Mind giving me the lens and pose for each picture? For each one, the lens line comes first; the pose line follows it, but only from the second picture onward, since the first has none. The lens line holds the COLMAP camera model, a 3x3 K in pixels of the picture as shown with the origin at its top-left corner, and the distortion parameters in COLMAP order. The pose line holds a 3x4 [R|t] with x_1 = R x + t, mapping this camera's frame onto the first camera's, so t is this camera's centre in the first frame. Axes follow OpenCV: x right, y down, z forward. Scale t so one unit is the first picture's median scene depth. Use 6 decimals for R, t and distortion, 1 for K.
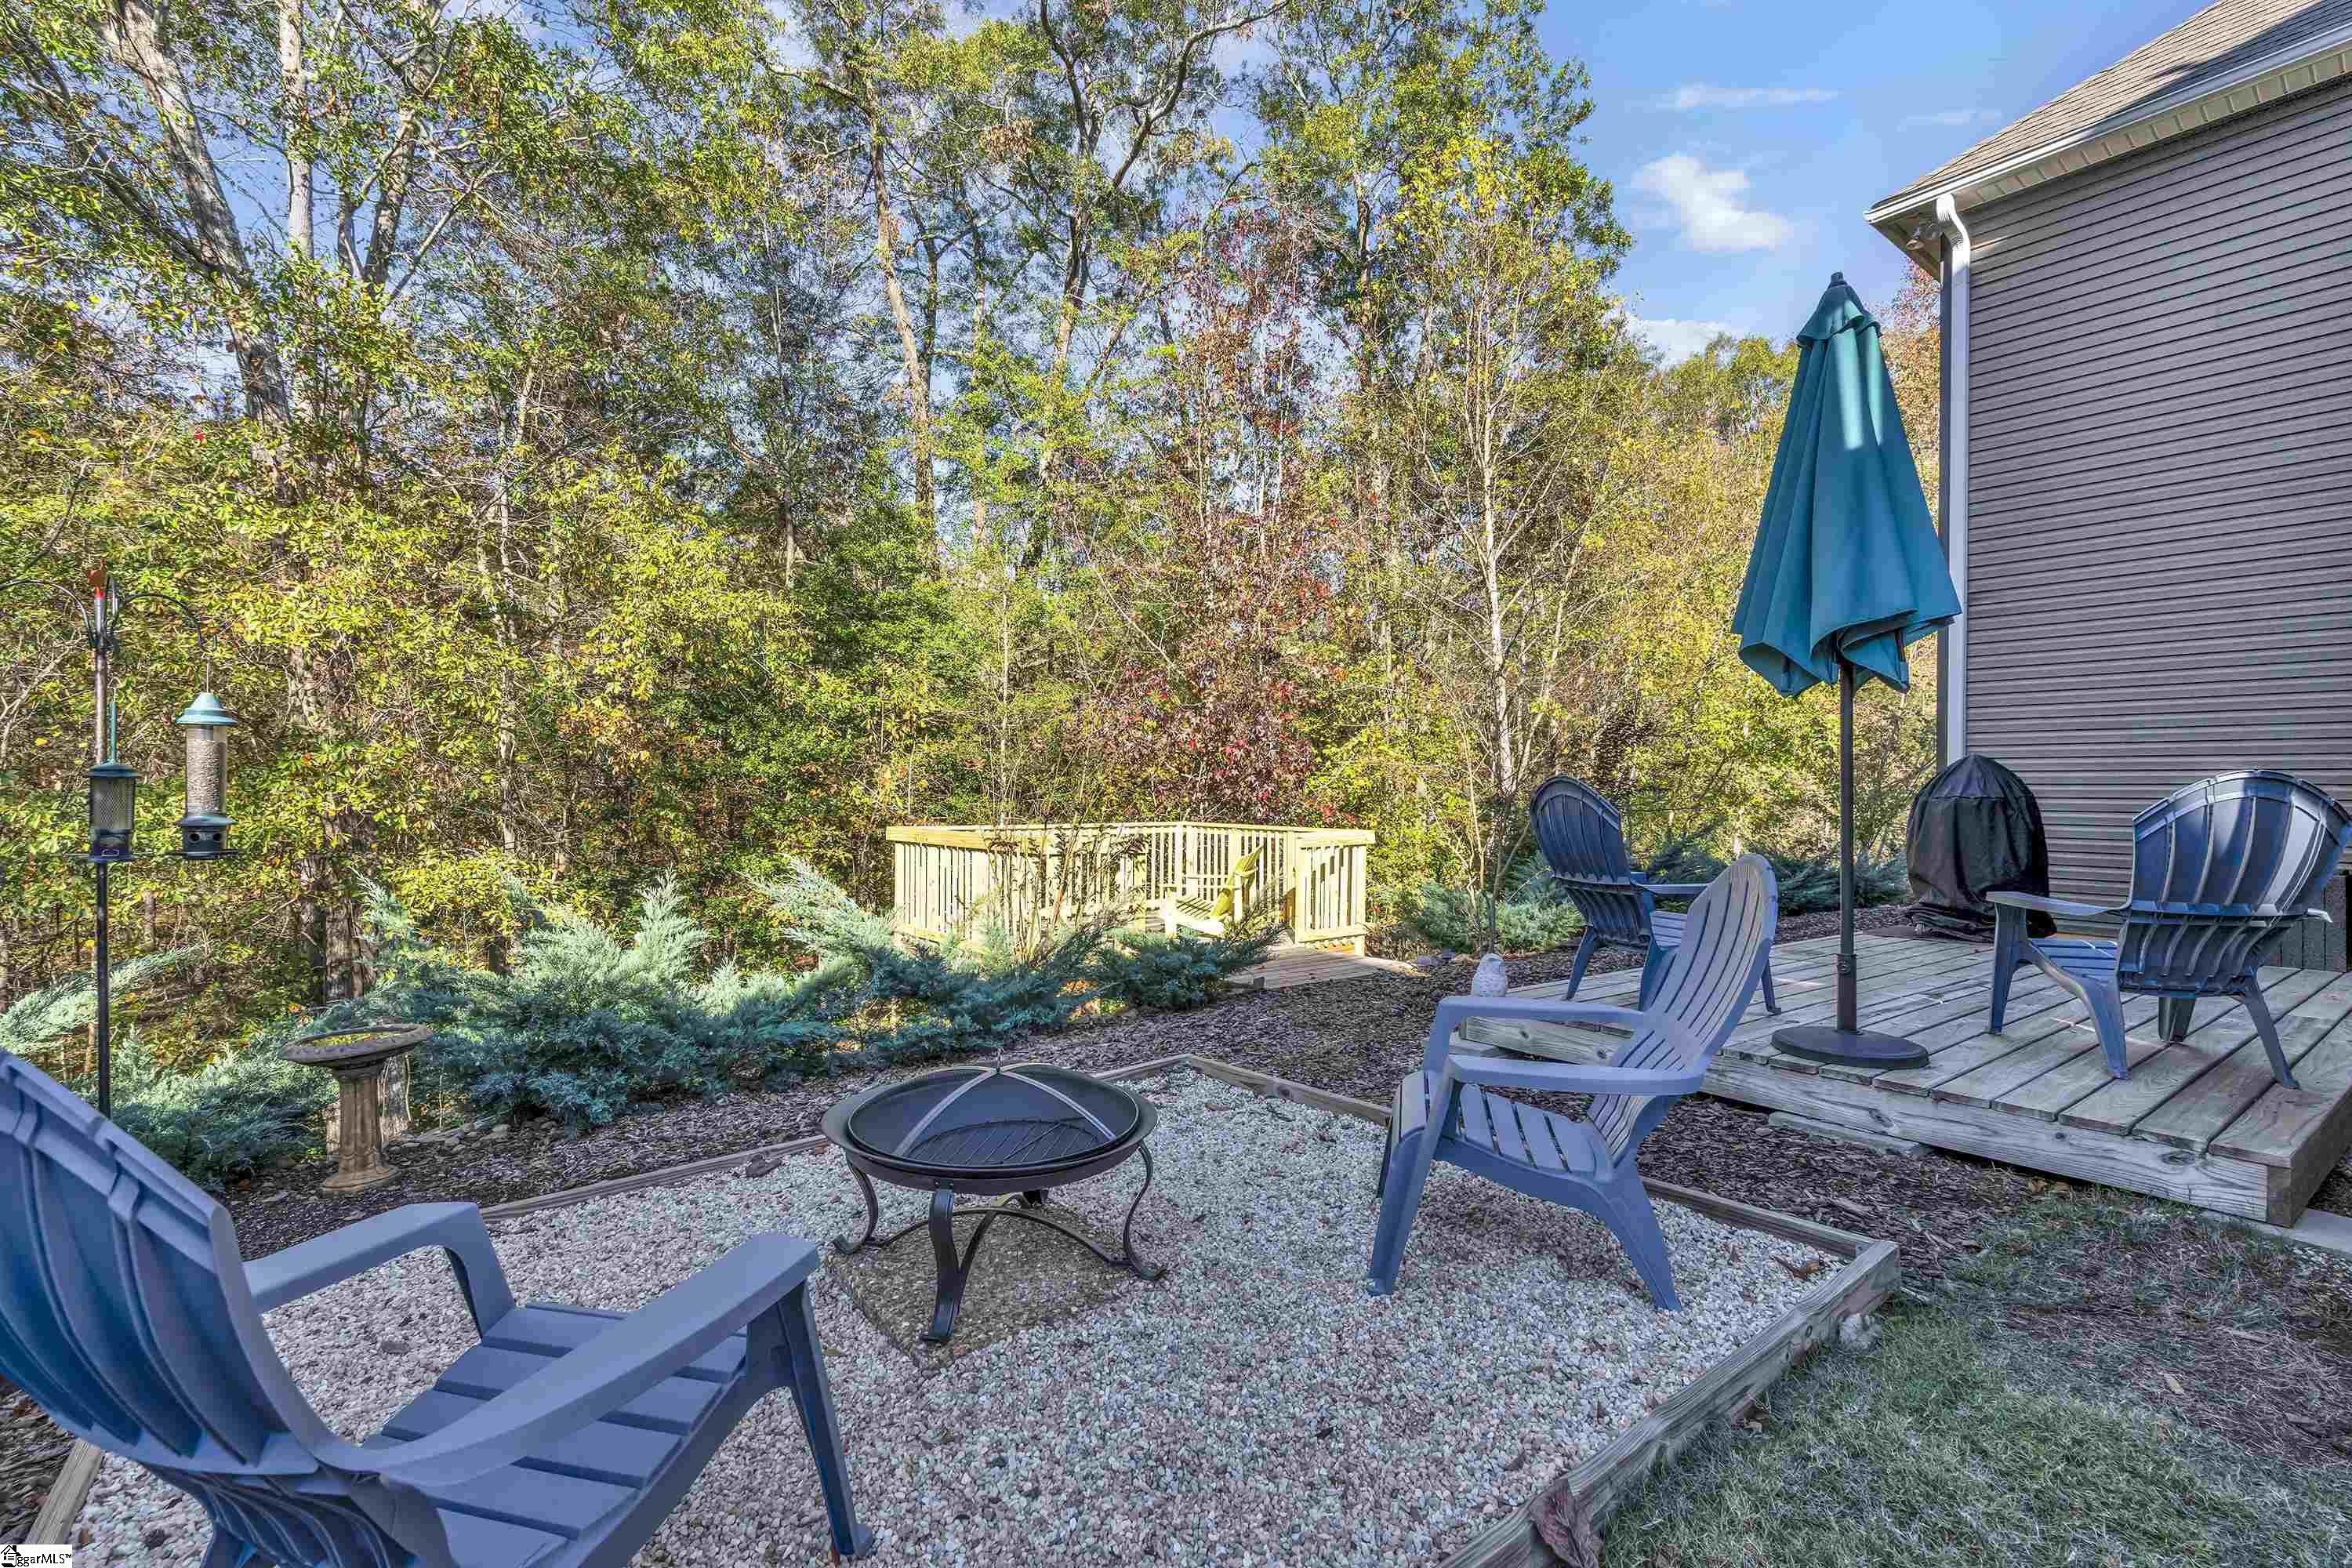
lens RADIAL K [[1065.1, 0, 1176.0], [0, 1065.1, 784.0], [0, 0, 1]] dist [0.008080, 0.000106]
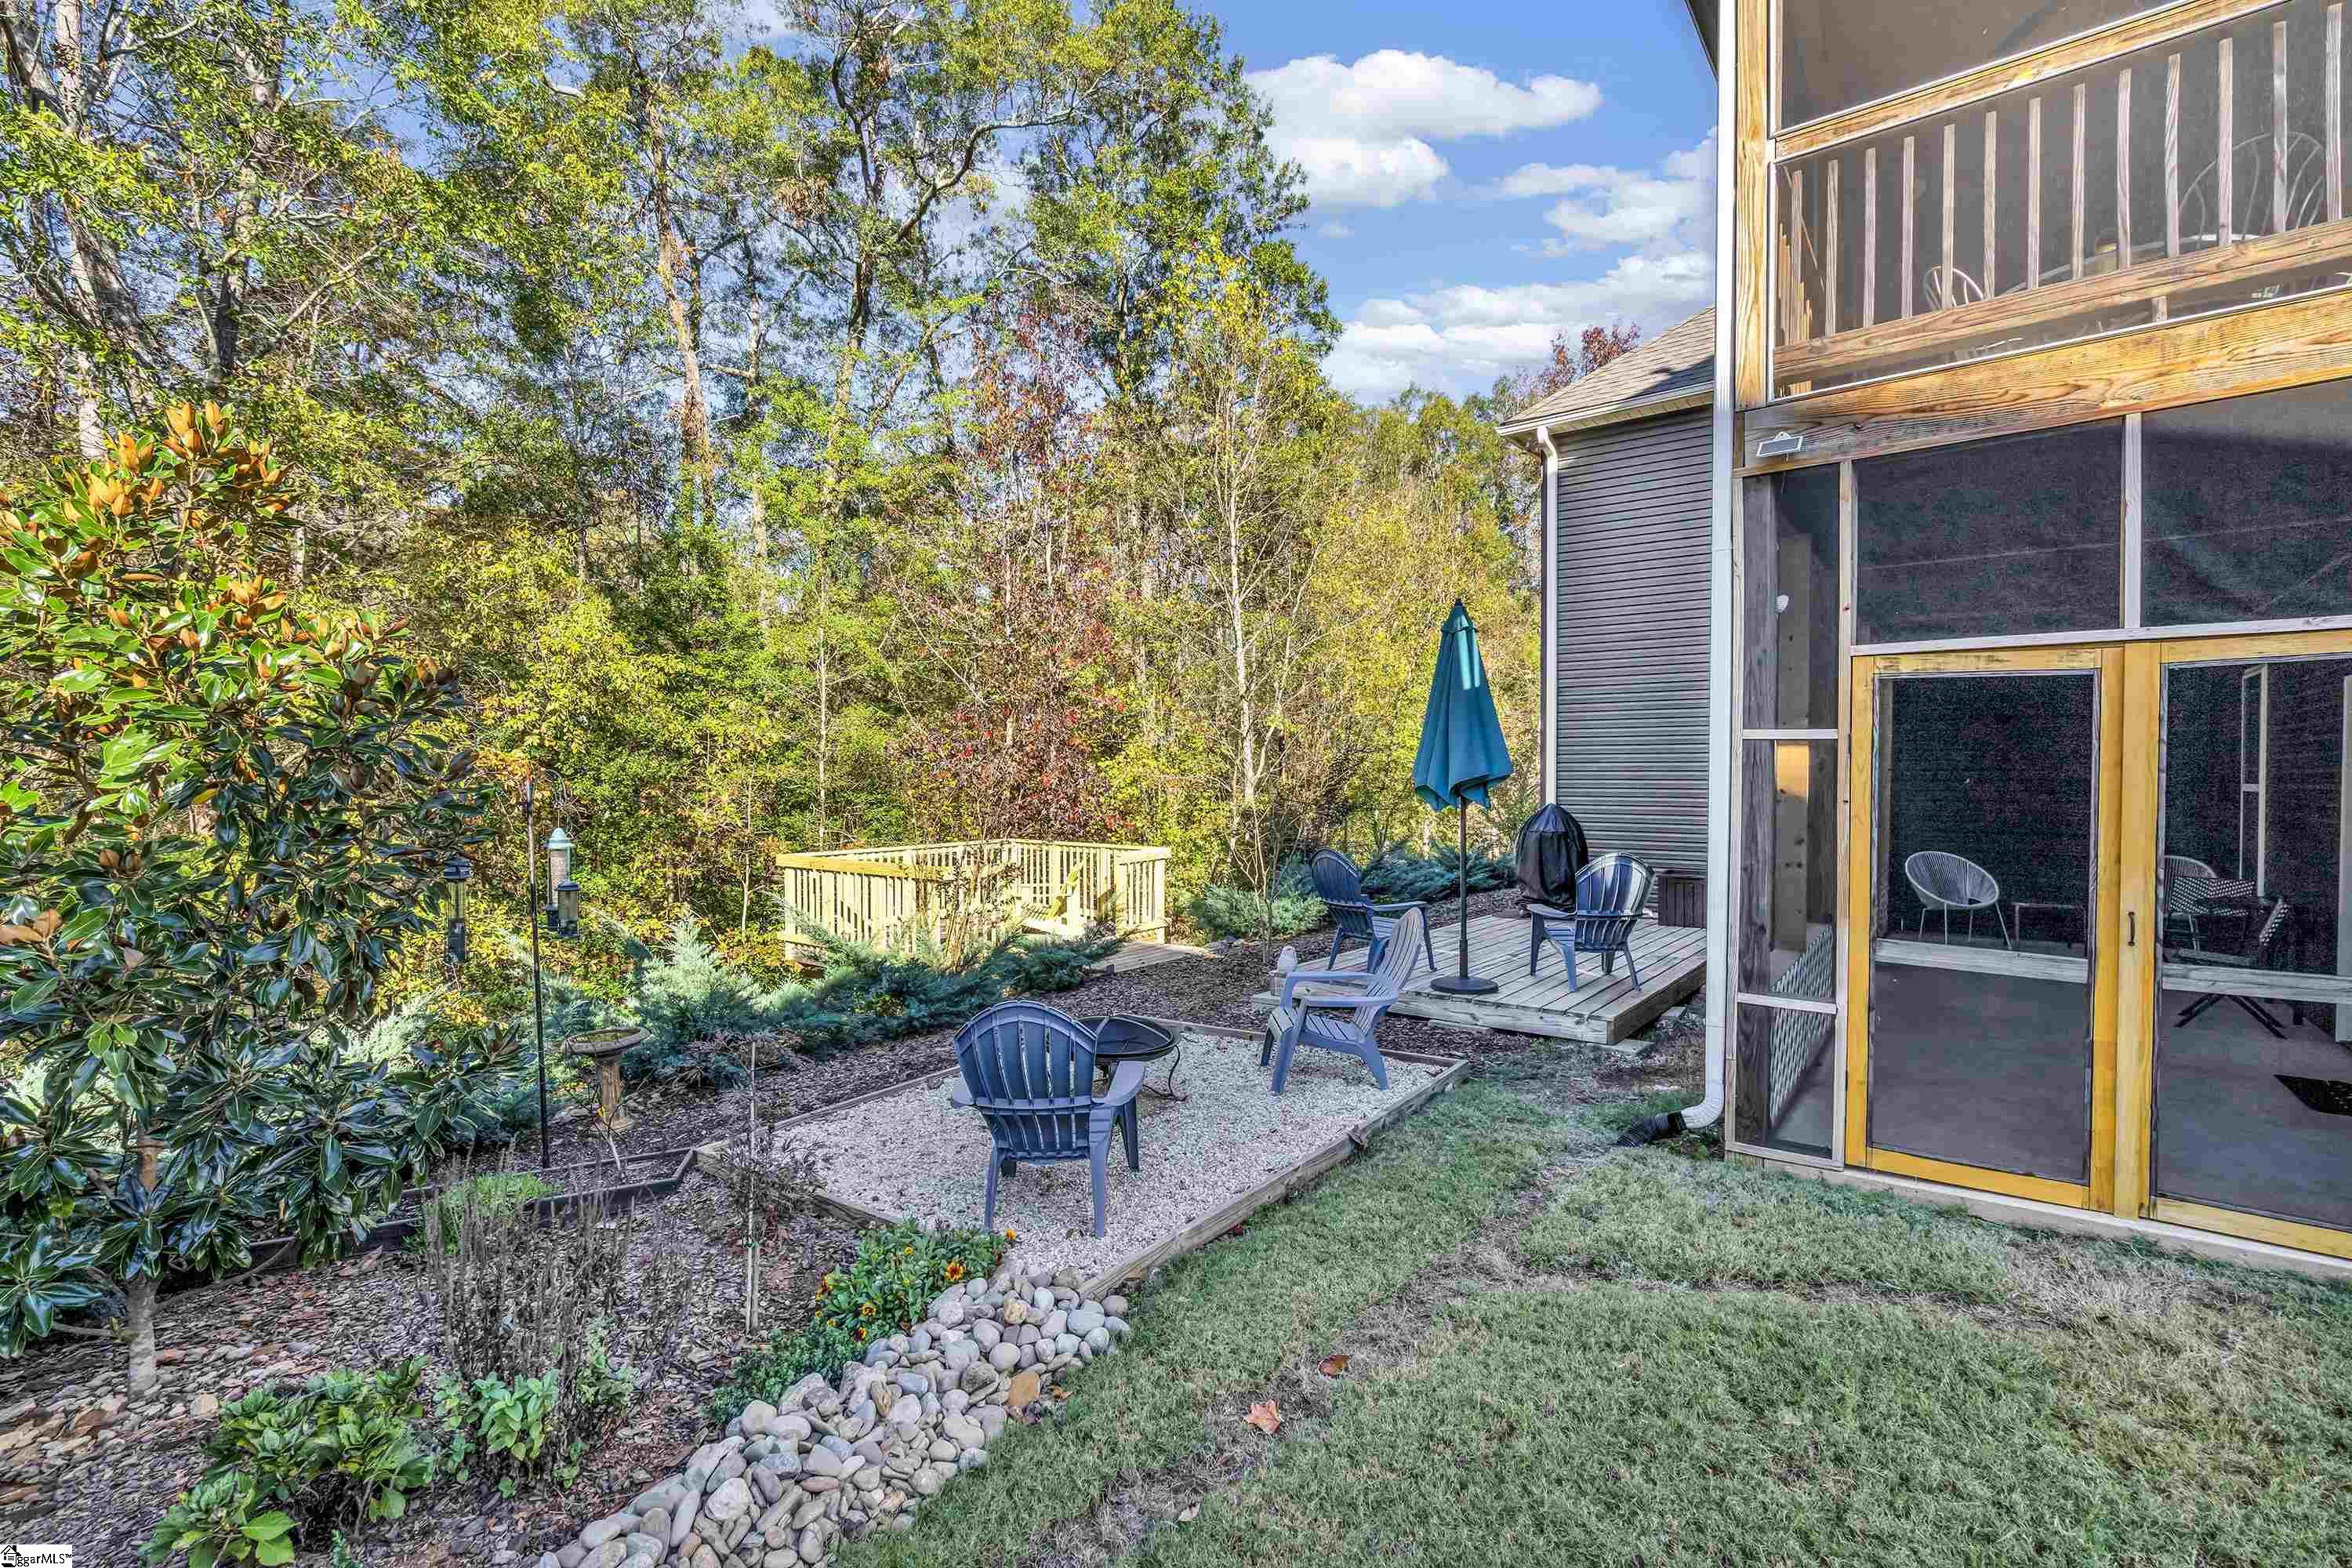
lens RADIAL K [[1065.1, 0, 1176.0], [0, 1065.1, 784.0], [0, 0, 1]] dist [0.008080, 0.000106]
pose [[0.968451, -0.012127, 0.248908, -0.286872], [0.007536, 0.999784, 0.019389, -0.128928], [-0.249090, -0.016901, 0.968333, -0.586417]]
